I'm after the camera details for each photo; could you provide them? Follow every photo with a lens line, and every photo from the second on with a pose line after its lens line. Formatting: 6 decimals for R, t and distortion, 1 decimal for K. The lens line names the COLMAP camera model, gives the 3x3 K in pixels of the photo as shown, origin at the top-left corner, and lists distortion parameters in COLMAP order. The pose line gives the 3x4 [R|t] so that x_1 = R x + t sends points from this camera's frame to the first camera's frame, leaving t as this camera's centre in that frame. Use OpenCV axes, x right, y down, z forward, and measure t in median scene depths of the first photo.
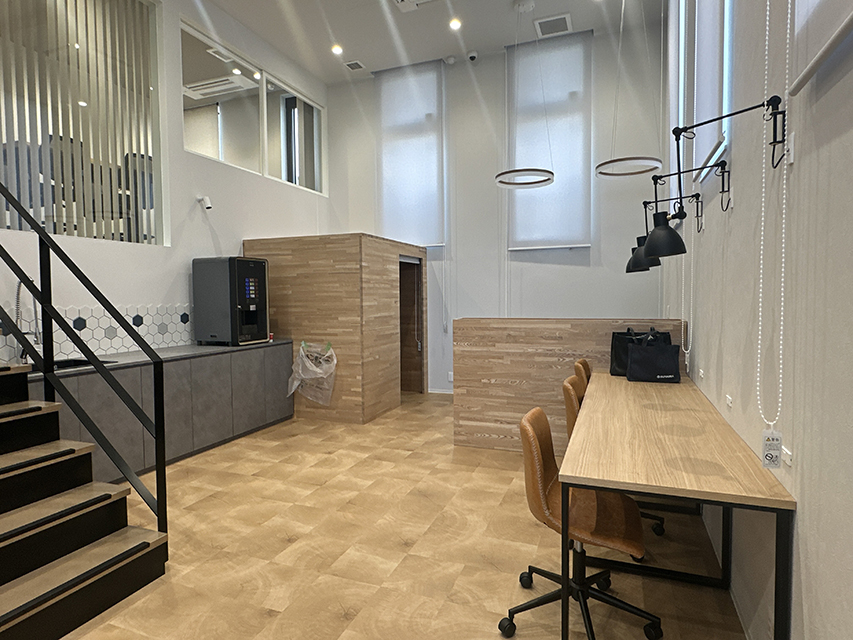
lens RADIAL K [[493.2, 0, 426.5], [0, 493.2, 320.0], [0, 0, 1]] dist [-0.004116, -0.001583]
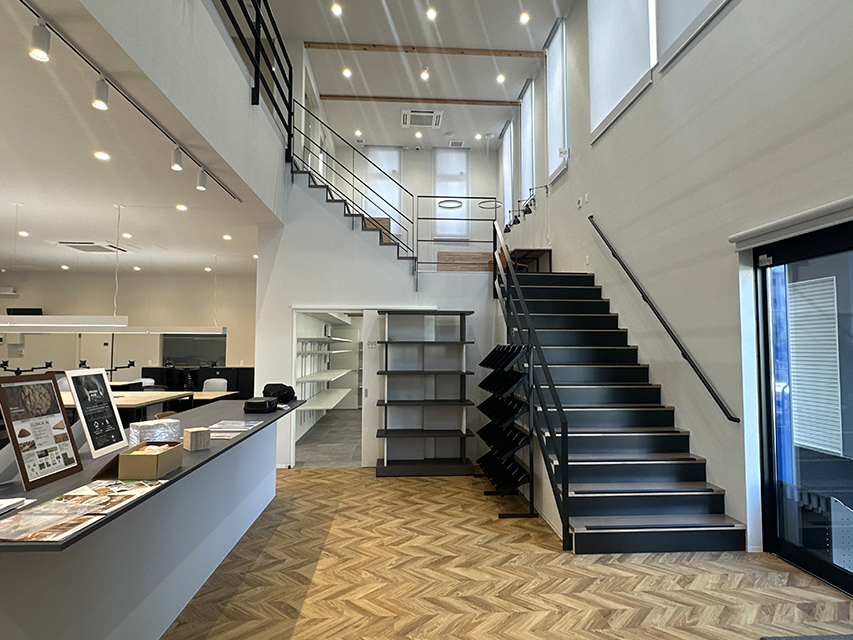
lens RADIAL K [[493.2, 0, 426.5], [0, 493.2, 320.0], [0, 0, 1]] dist [-0.004116, -0.001583]
pose [[0.908465, 0.033032, 0.416654, -0.909875], [0.010446, 0.994766, -0.101641, 0.525340], [-0.417831, 0.096690, 0.903365, -1.085378]]
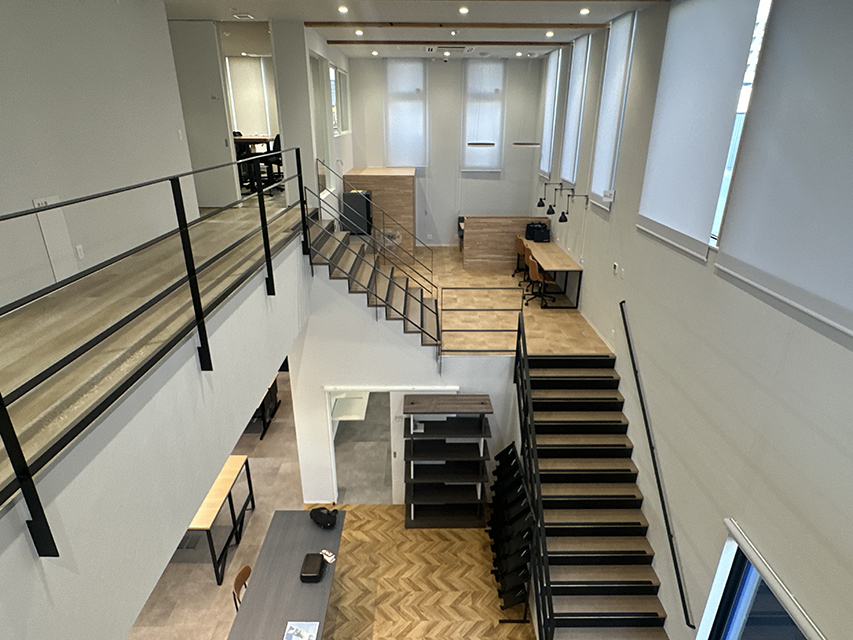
lens RADIAL K [[493.2, 0, 426.5], [0, 493.2, 320.0], [0, 0, 1]] dist [-0.004116, -0.001583]
pose [[0.929349, -0.128014, 0.346299, -0.880810], [0.005656, 0.942791, 0.333337, -0.293724], [-0.369159, -0.307828, 0.876906, -1.040536]]
